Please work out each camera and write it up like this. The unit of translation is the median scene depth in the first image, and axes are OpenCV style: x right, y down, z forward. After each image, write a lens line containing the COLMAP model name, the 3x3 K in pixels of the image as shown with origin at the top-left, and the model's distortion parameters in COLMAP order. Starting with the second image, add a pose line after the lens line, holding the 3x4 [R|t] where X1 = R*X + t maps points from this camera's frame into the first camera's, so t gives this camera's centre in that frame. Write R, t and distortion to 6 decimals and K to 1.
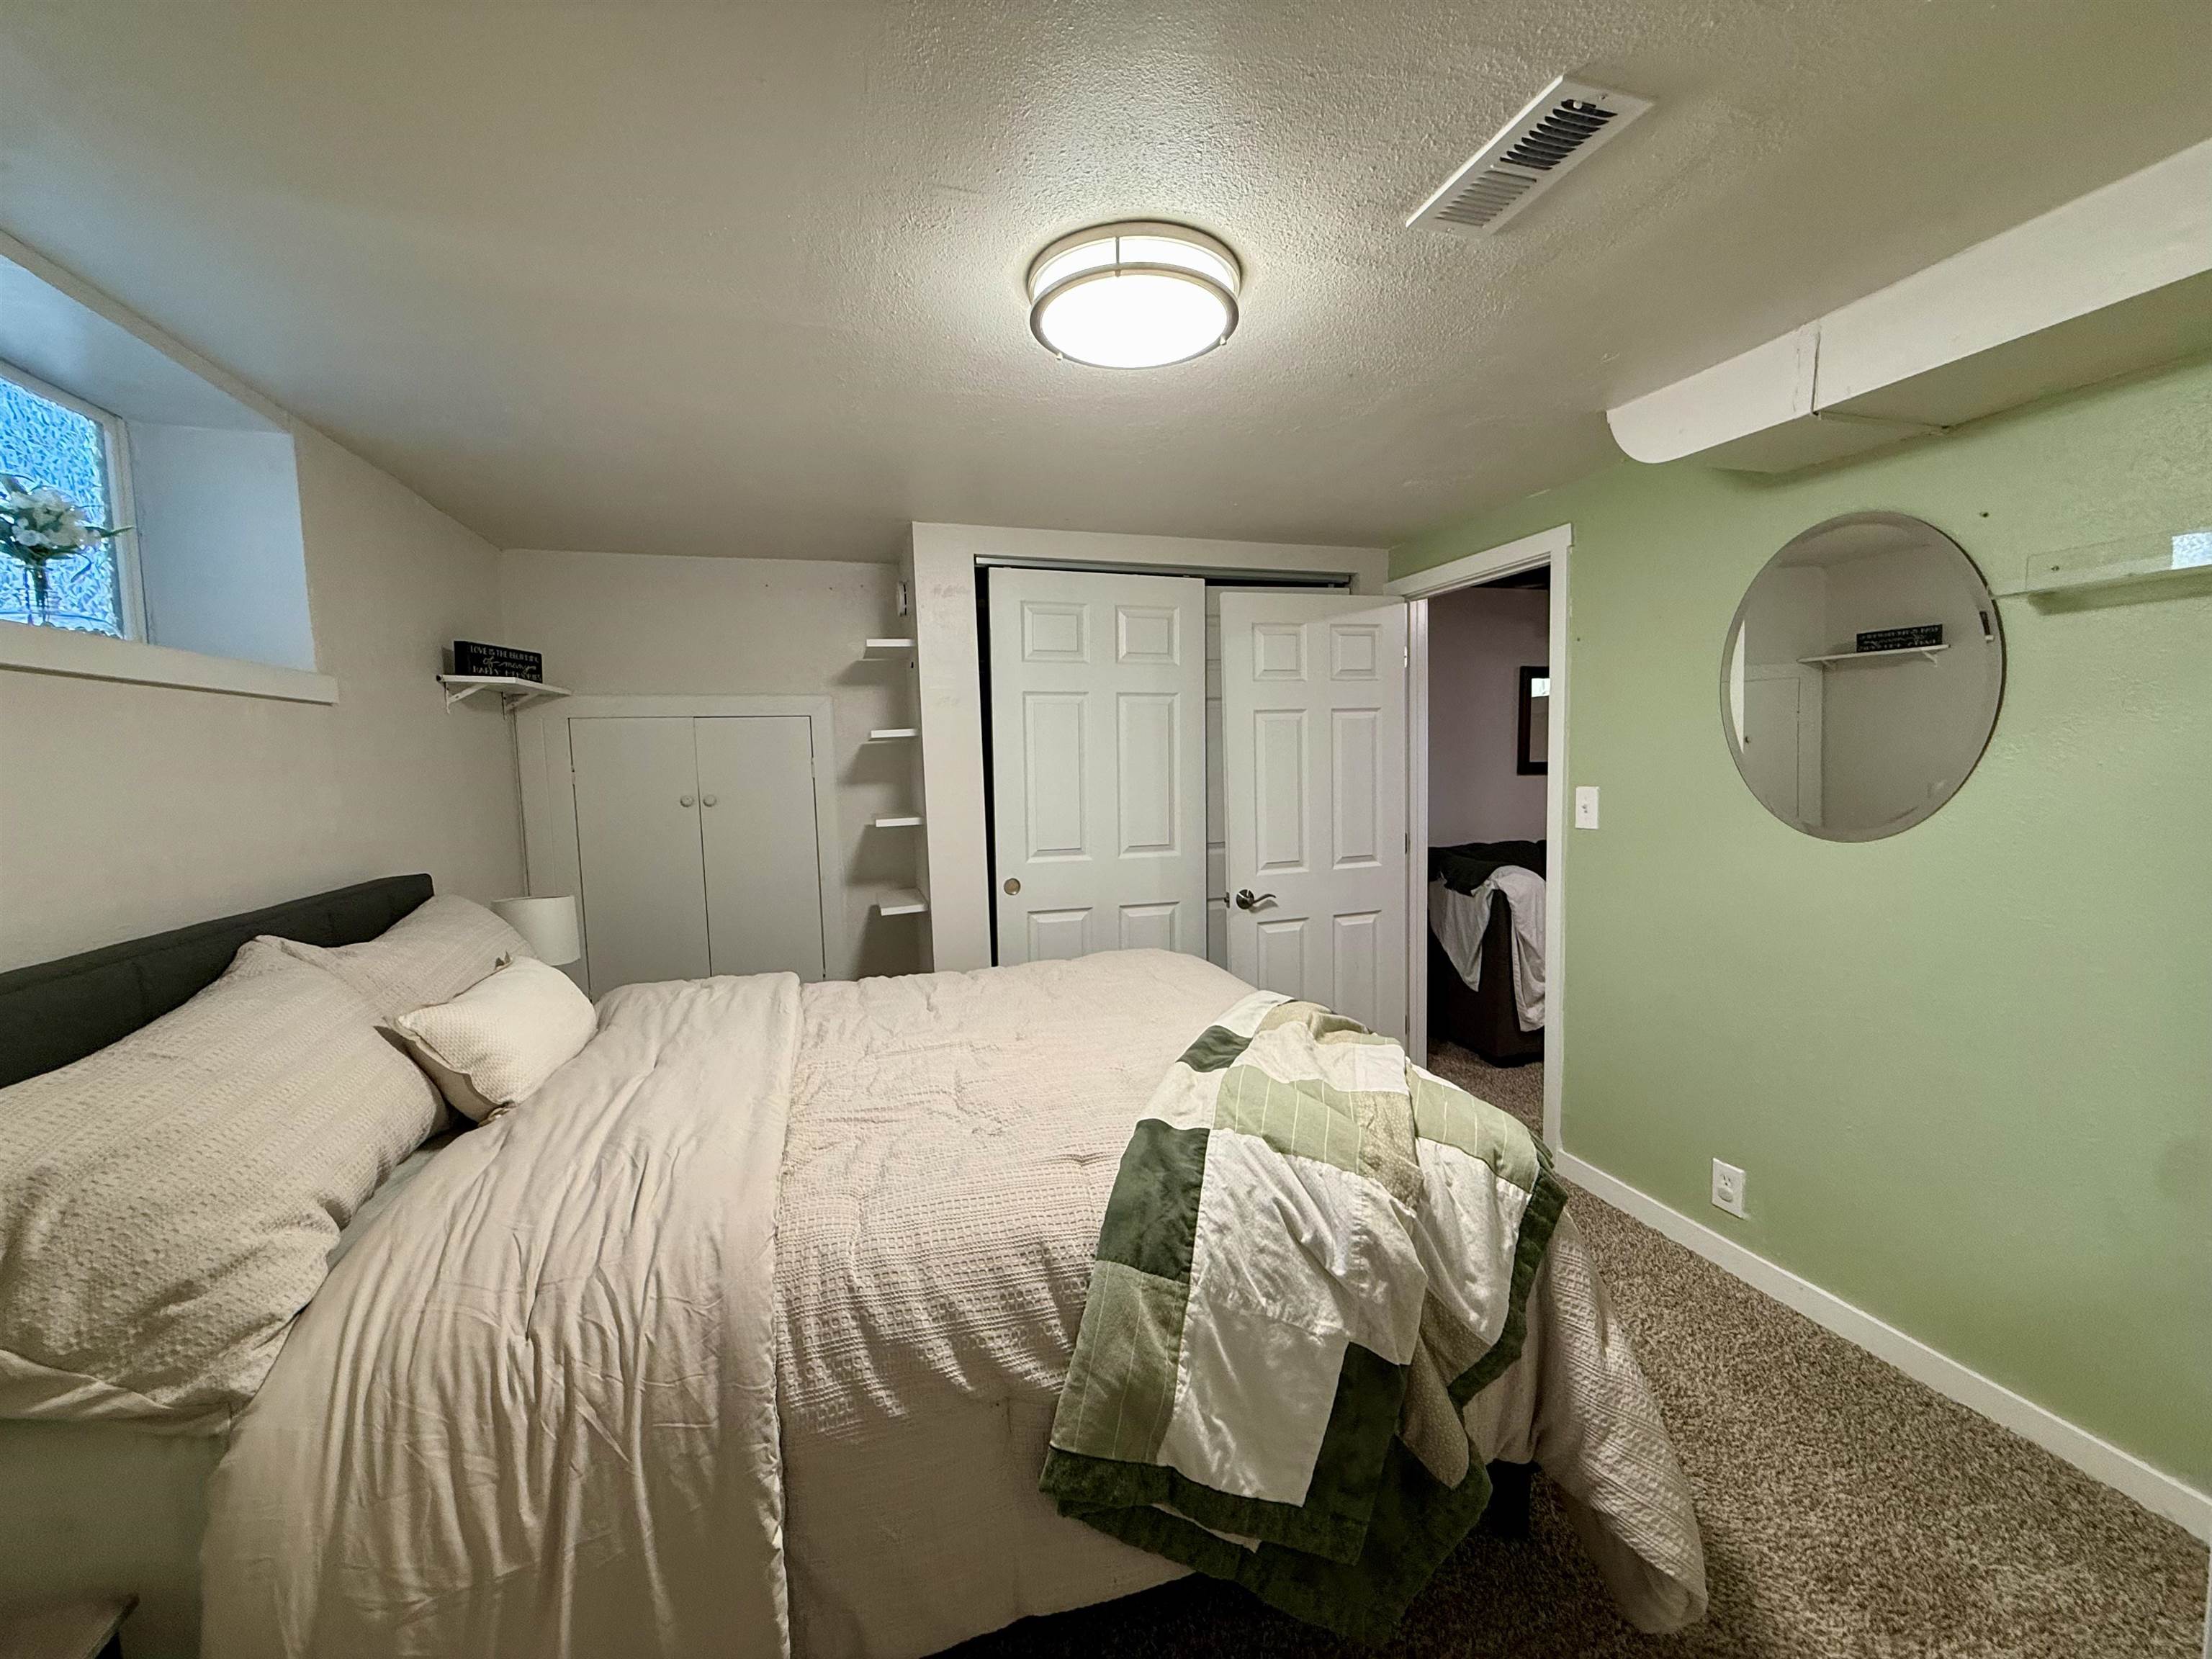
lens RADIAL K [[881.7, 0, 1109.1], [0, 881.7, 829.2], [0, 0, 1]] dist [0.000291, 0.000499]
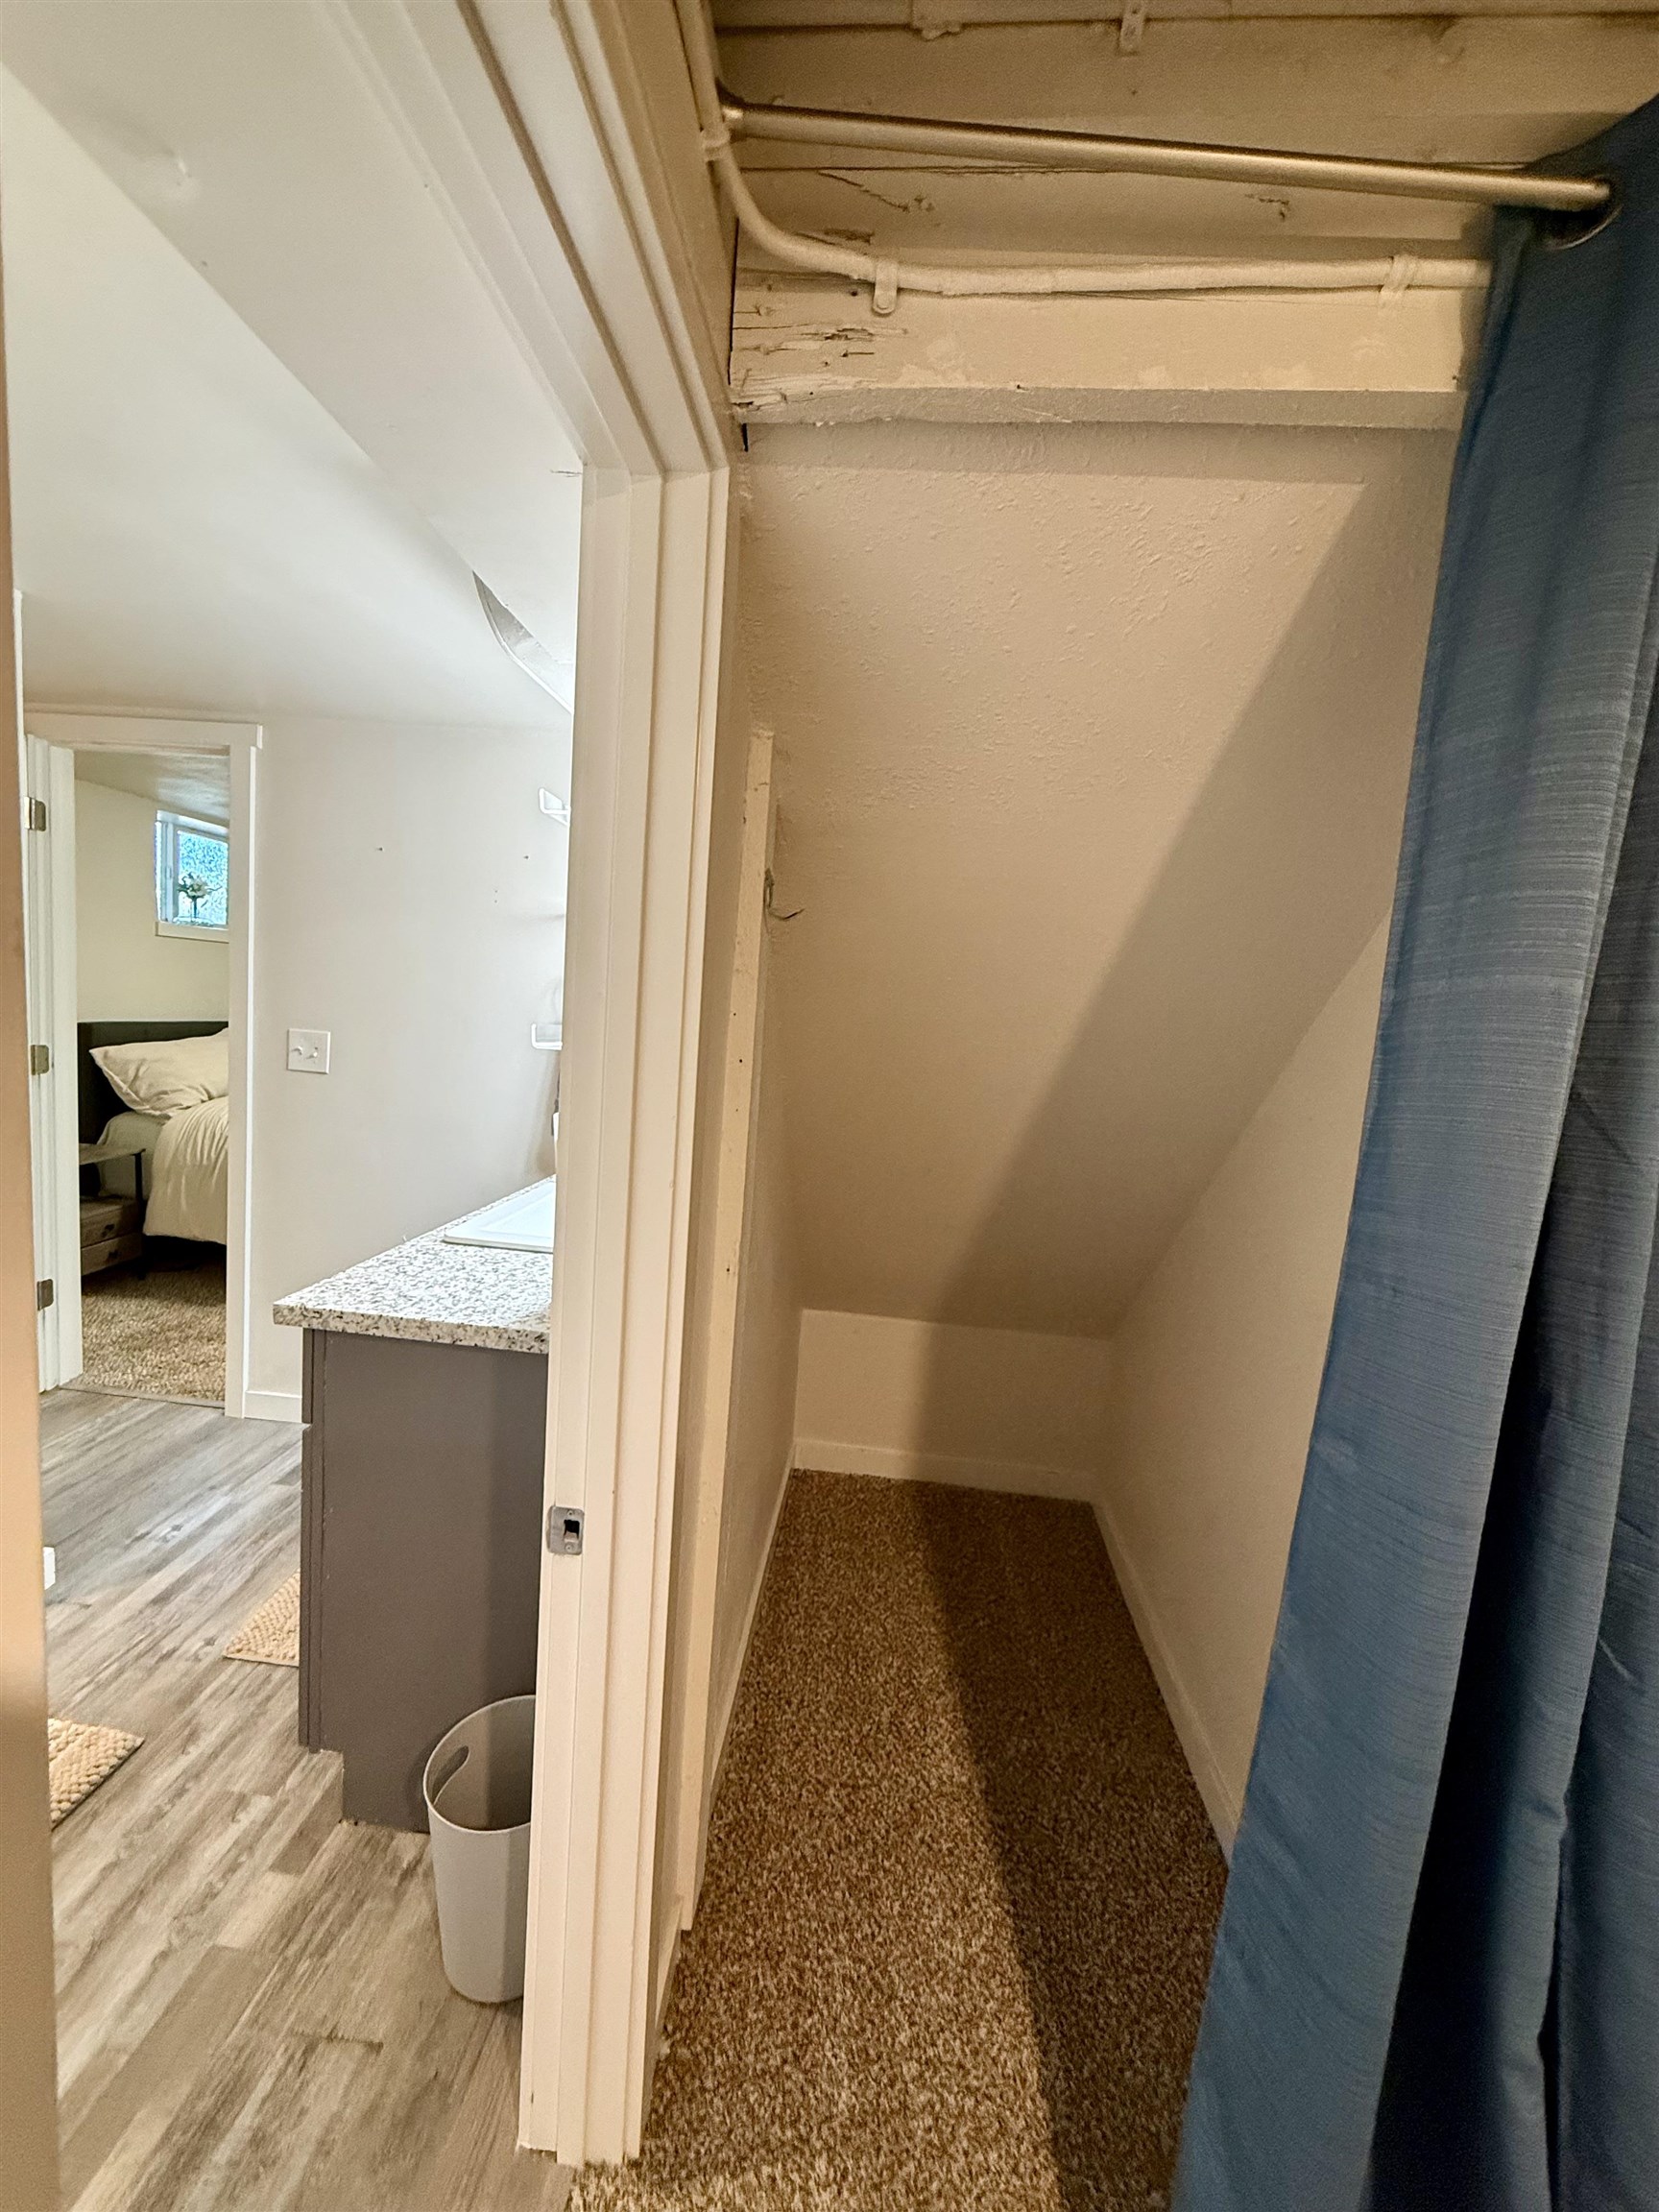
lens RADIAL K [[881.7, 0, 833.4], [0, 881.7, 1107.3], [0, 0, 1]] dist [0.000291, 0.000499]
pose [[0.926768, 0.131763, -0.351766, 3.466706], [-0.129099, 0.991143, 0.031133, 0.055448], [0.352752, 0.016560, 0.935570, -1.846572]]
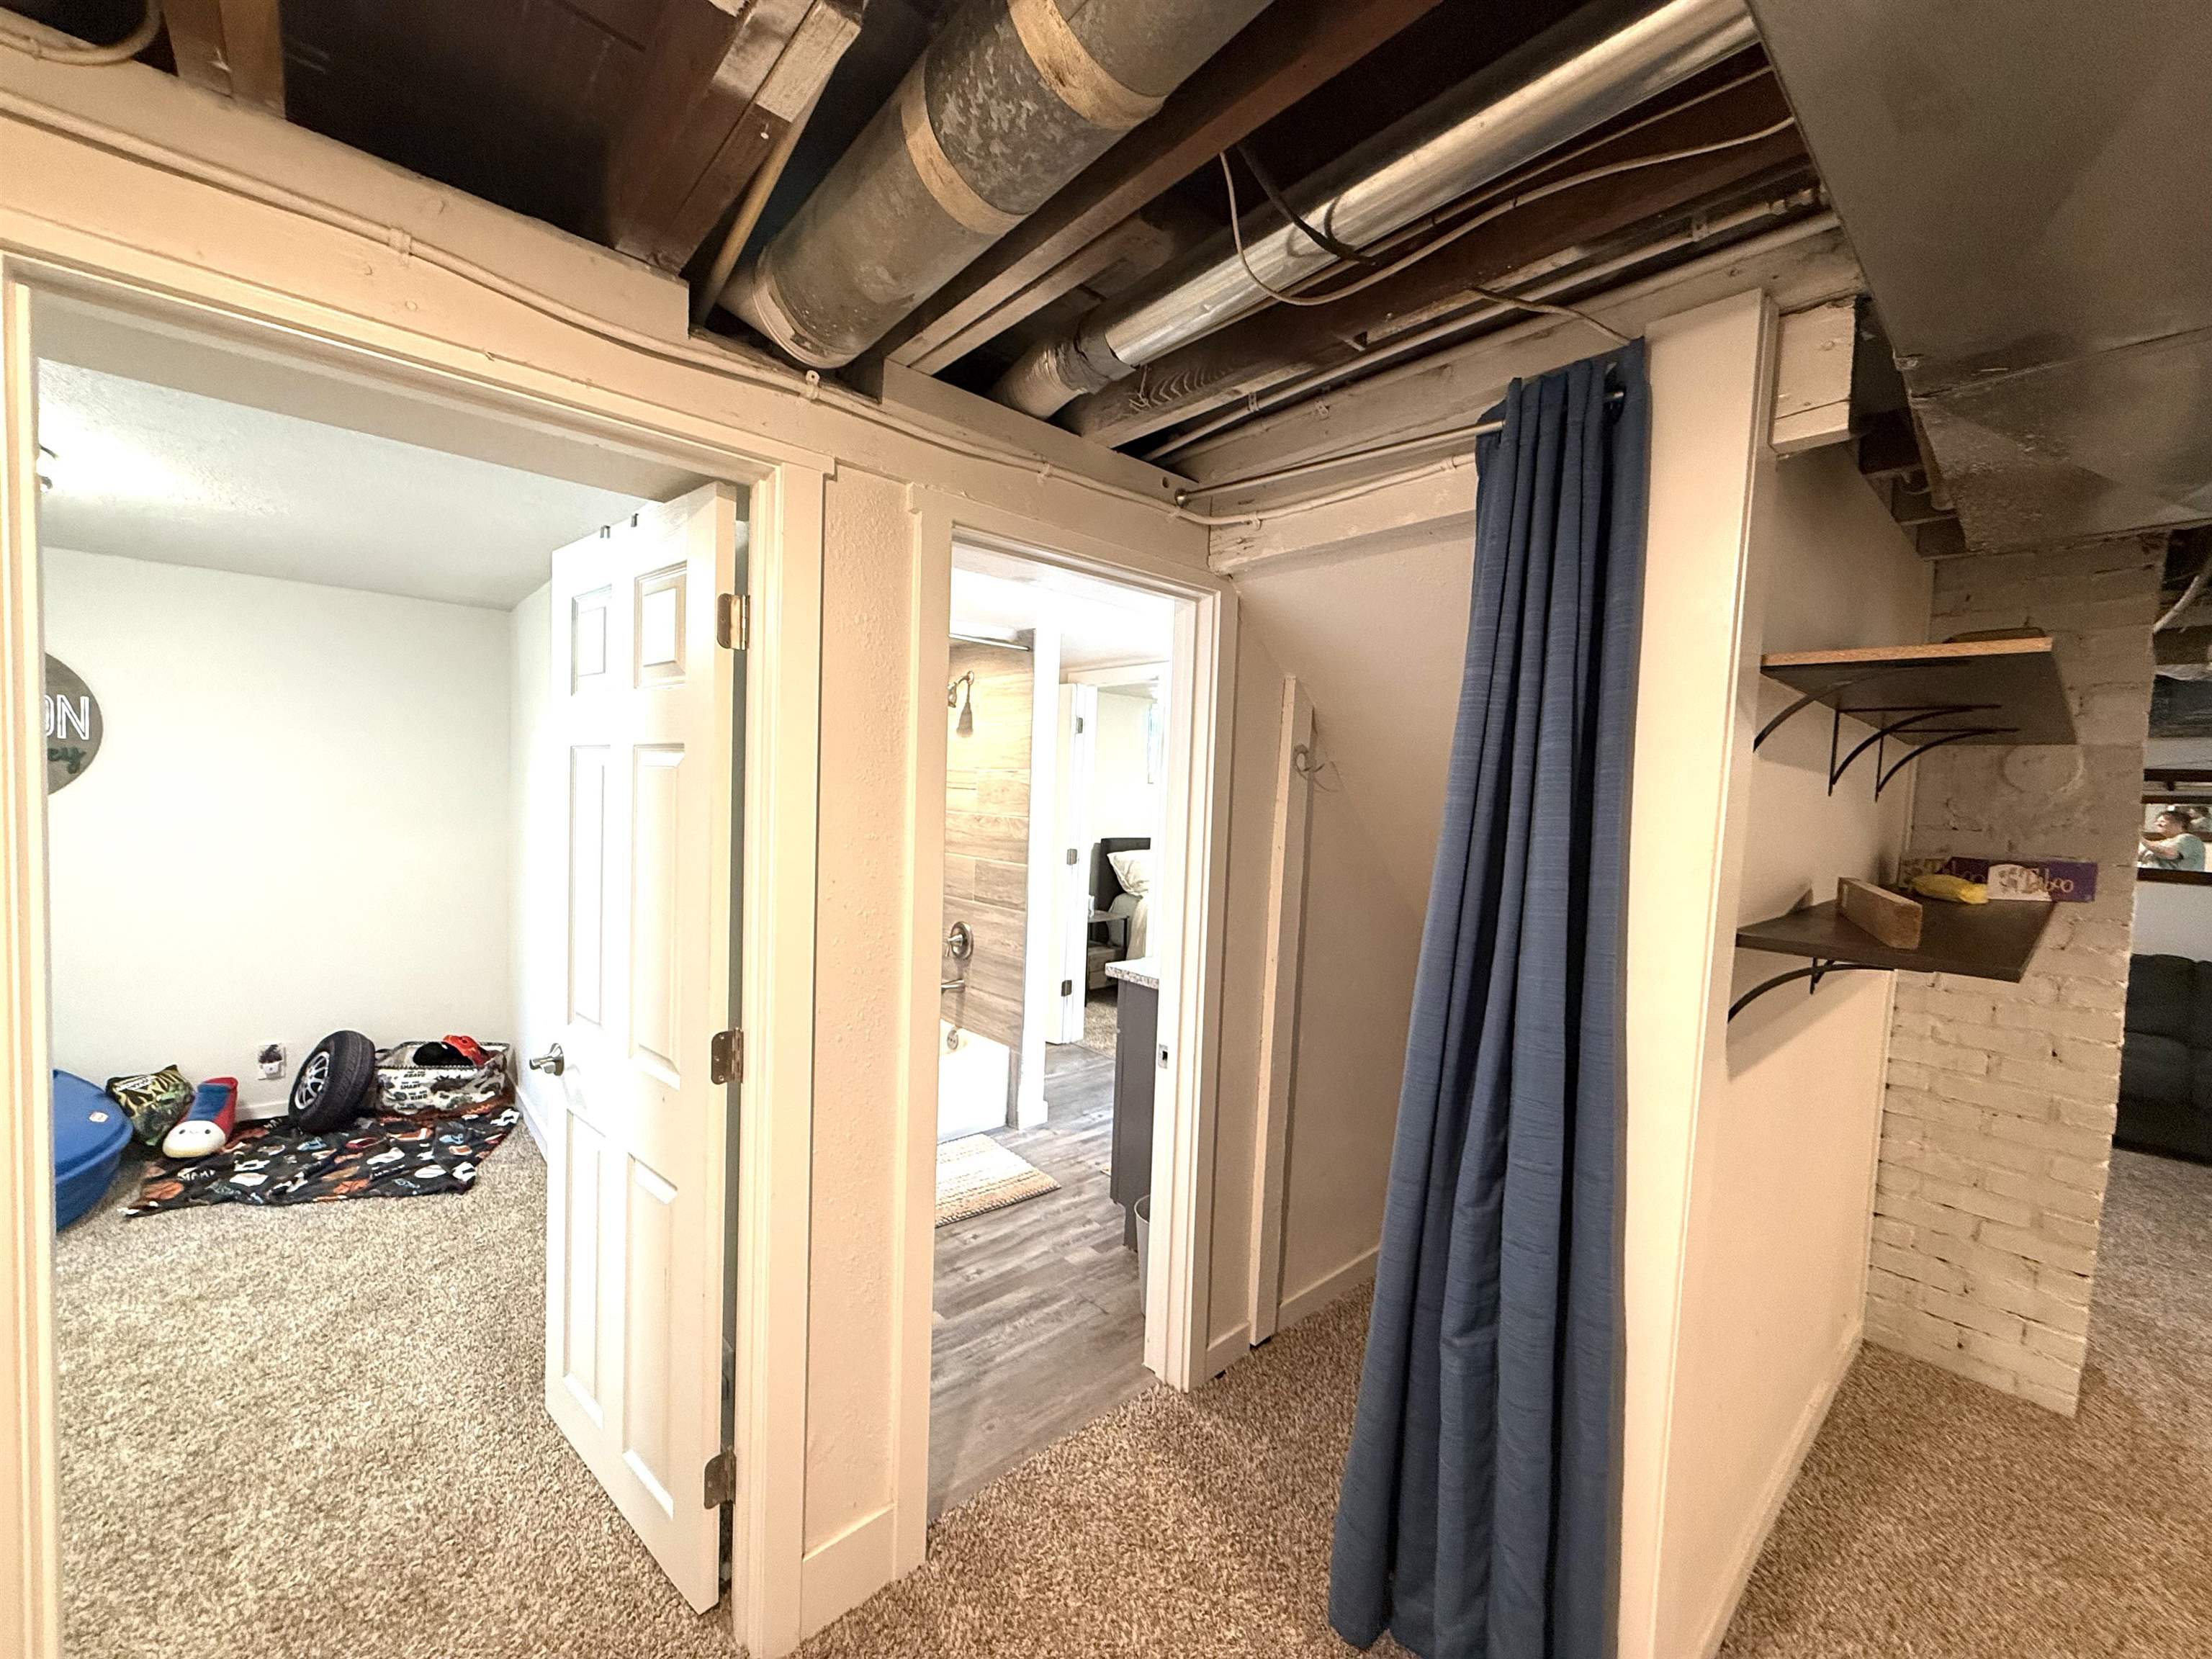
lens RADIAL K [[881.7, 0, 1100.5], [0, 881.7, 838.9], [0, 0, 1]] dist [0.000291, 0.000499]
pose [[0.411640, 0.090073, -0.906884, 4.996419], [-0.135769, 0.990060, 0.036707, 0.000178], [0.901176, 0.108017, 0.419778, -2.184143]]
